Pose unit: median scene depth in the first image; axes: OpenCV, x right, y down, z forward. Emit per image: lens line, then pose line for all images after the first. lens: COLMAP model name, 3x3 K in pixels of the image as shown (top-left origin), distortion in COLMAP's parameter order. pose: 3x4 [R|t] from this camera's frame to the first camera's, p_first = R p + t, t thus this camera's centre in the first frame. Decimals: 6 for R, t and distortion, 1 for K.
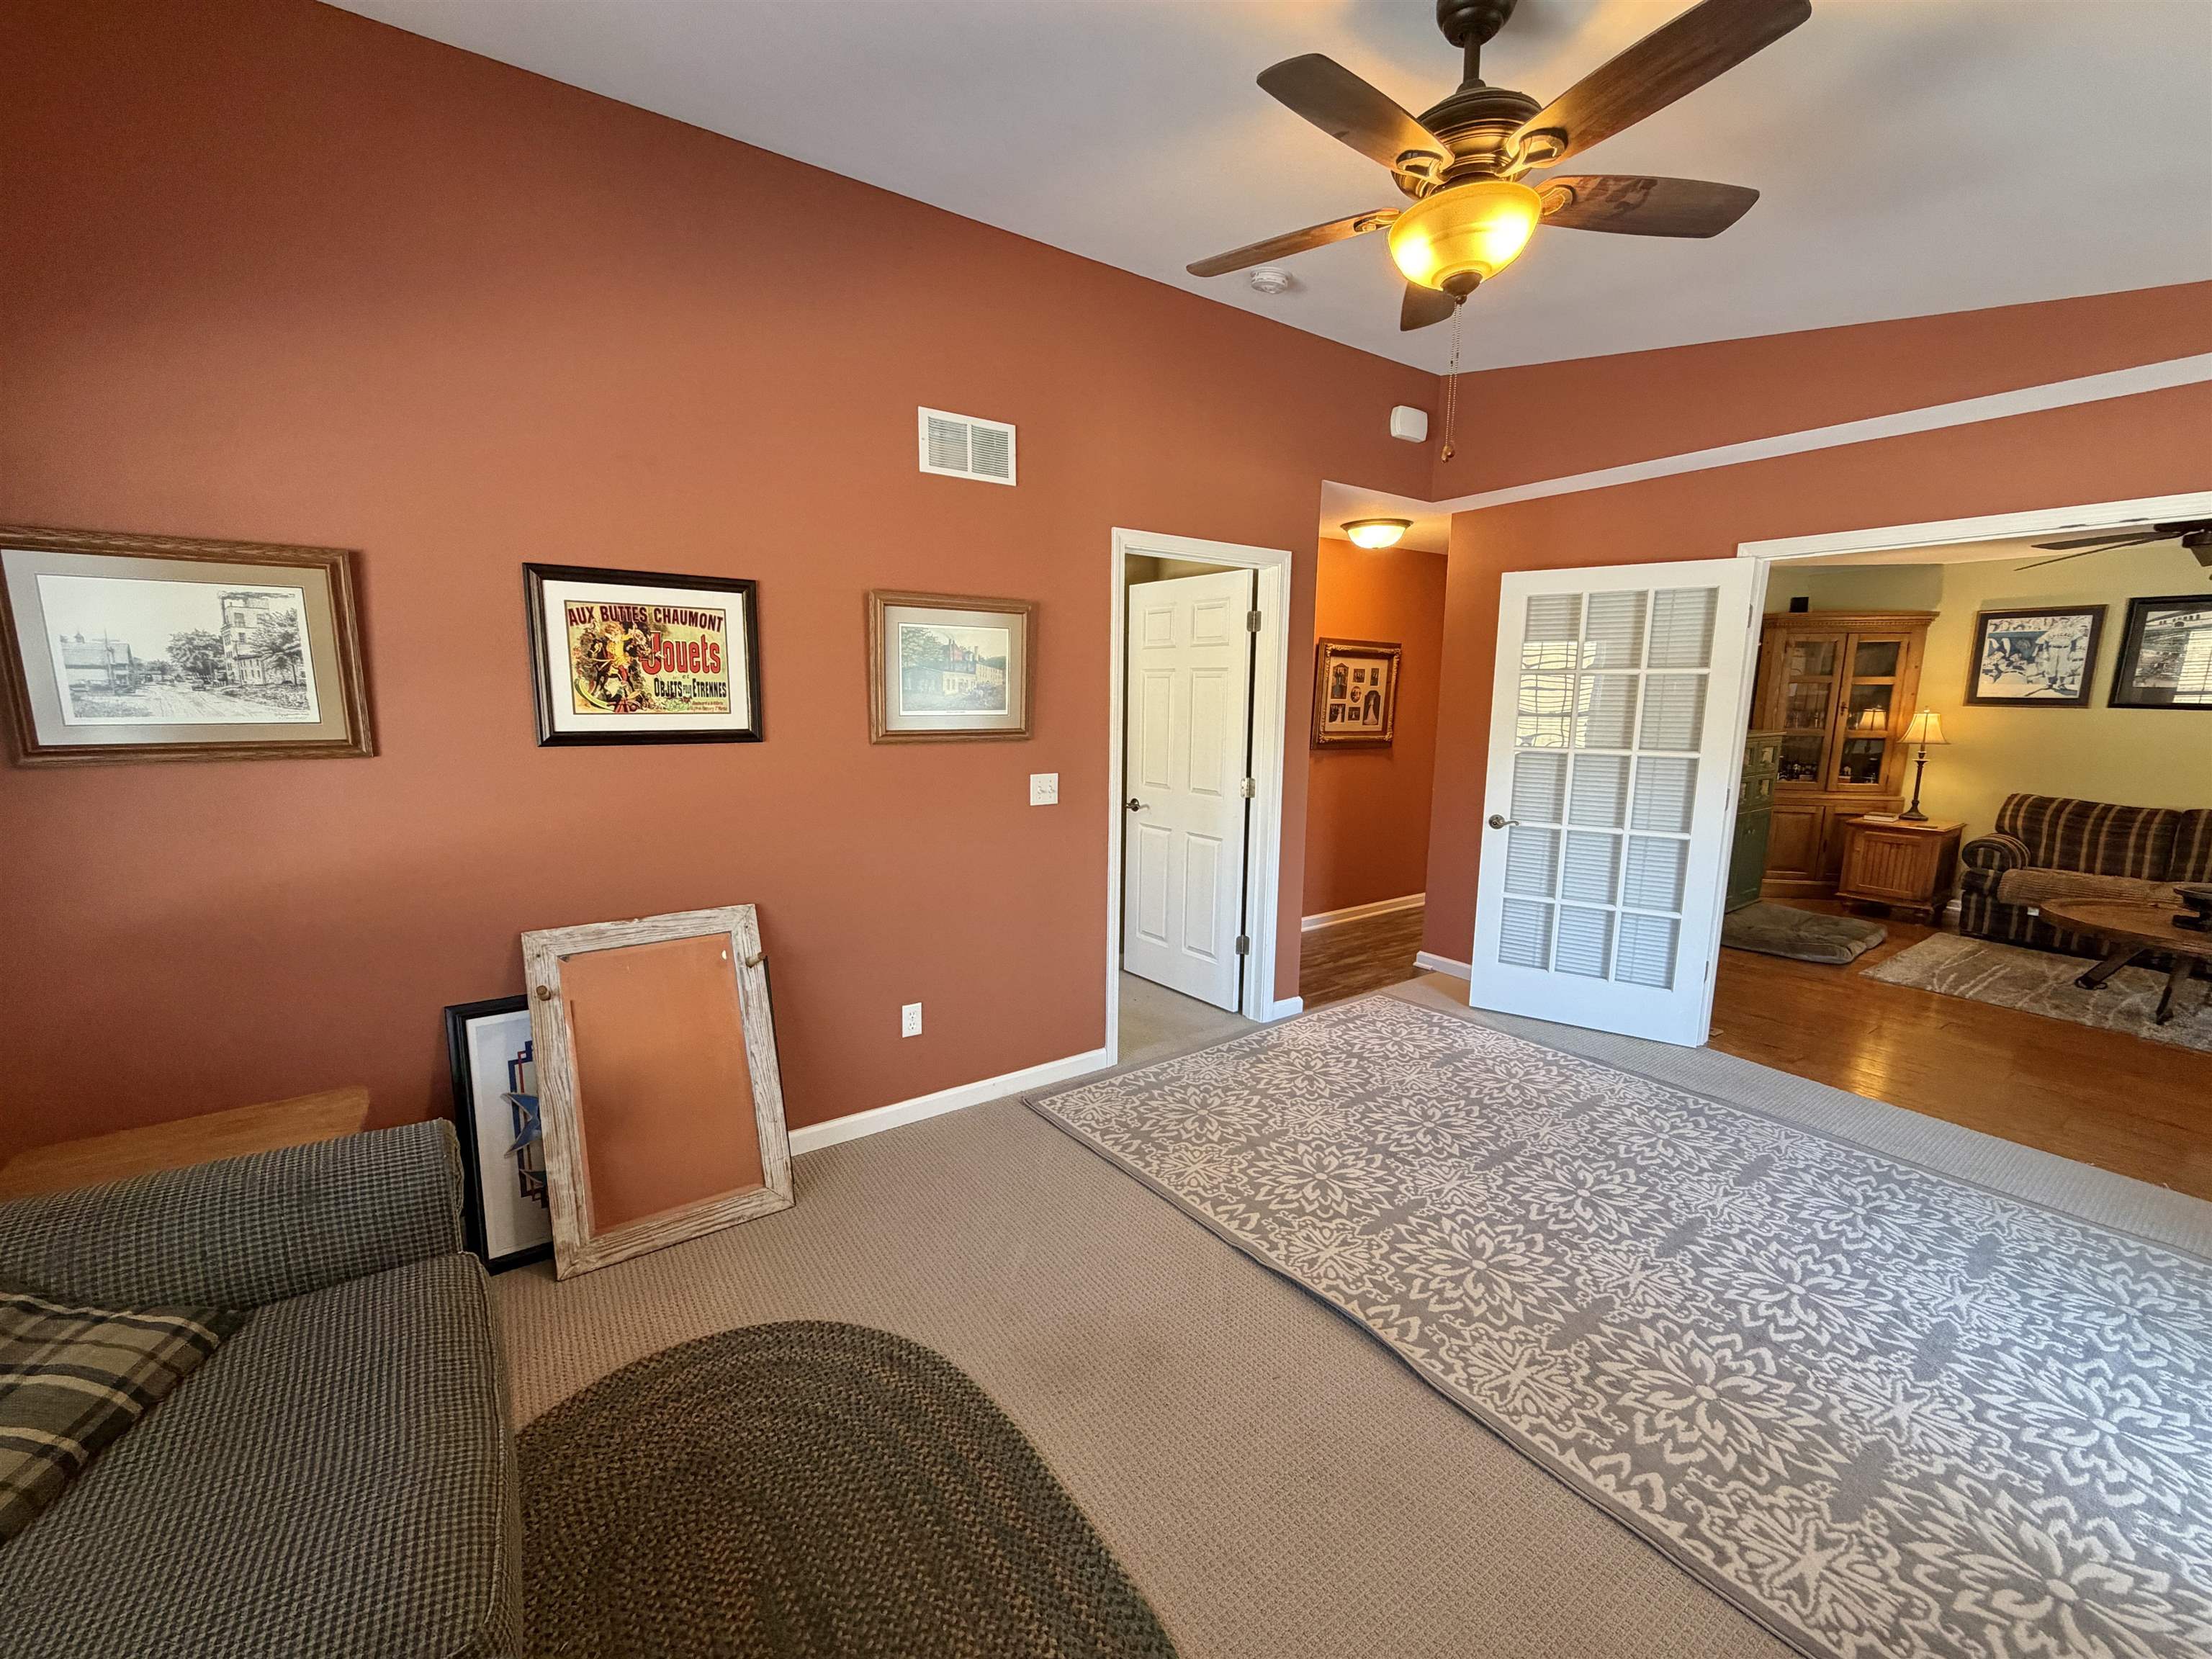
lens RADIAL K [[881.4, 0, 1096.0], [0, 881.4, 829.0], [0, 0, 1]] dist [-0.001785, 0.000914]
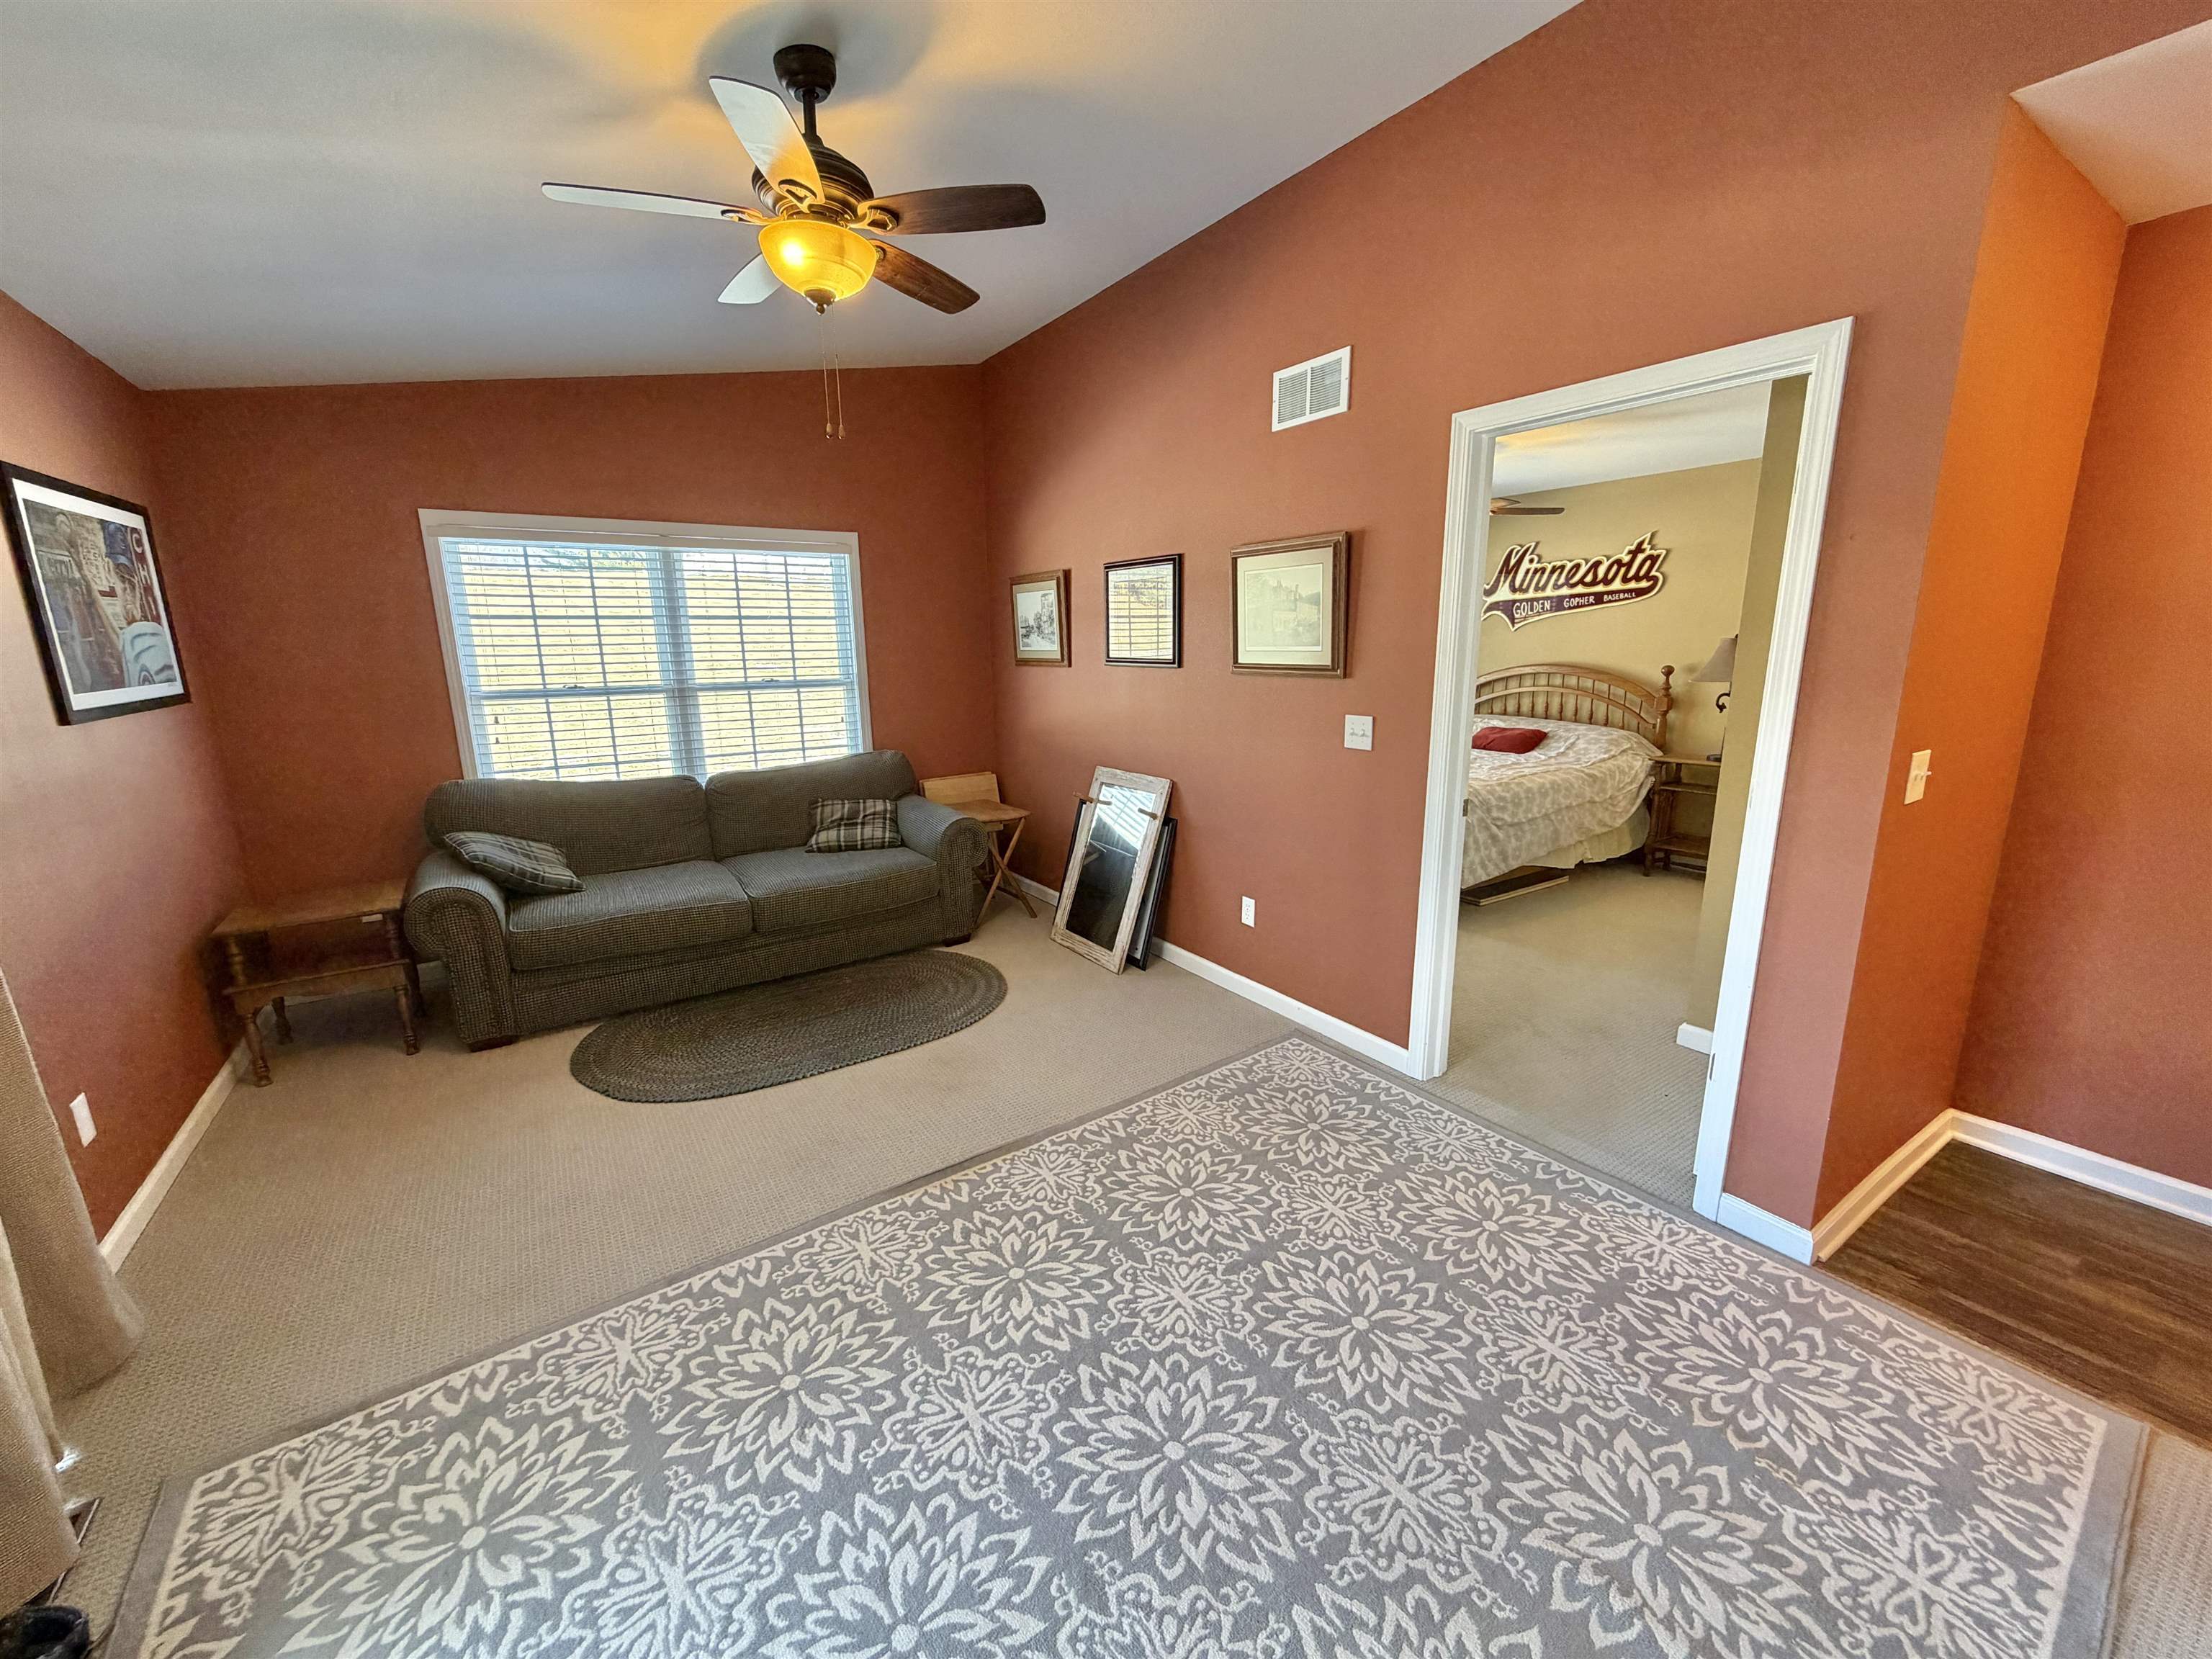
lens RADIAL K [[881.4, 0, 1097.3], [0, 881.4, 828.4], [0, 0, 1]] dist [-0.001785, 0.000914]
pose [[-0.019118, 0.201170, -0.979370, 1.013846], [-0.143218, 0.968896, 0.201814, -0.109760], [0.989506, 0.144122, 0.010288, 0.840663]]
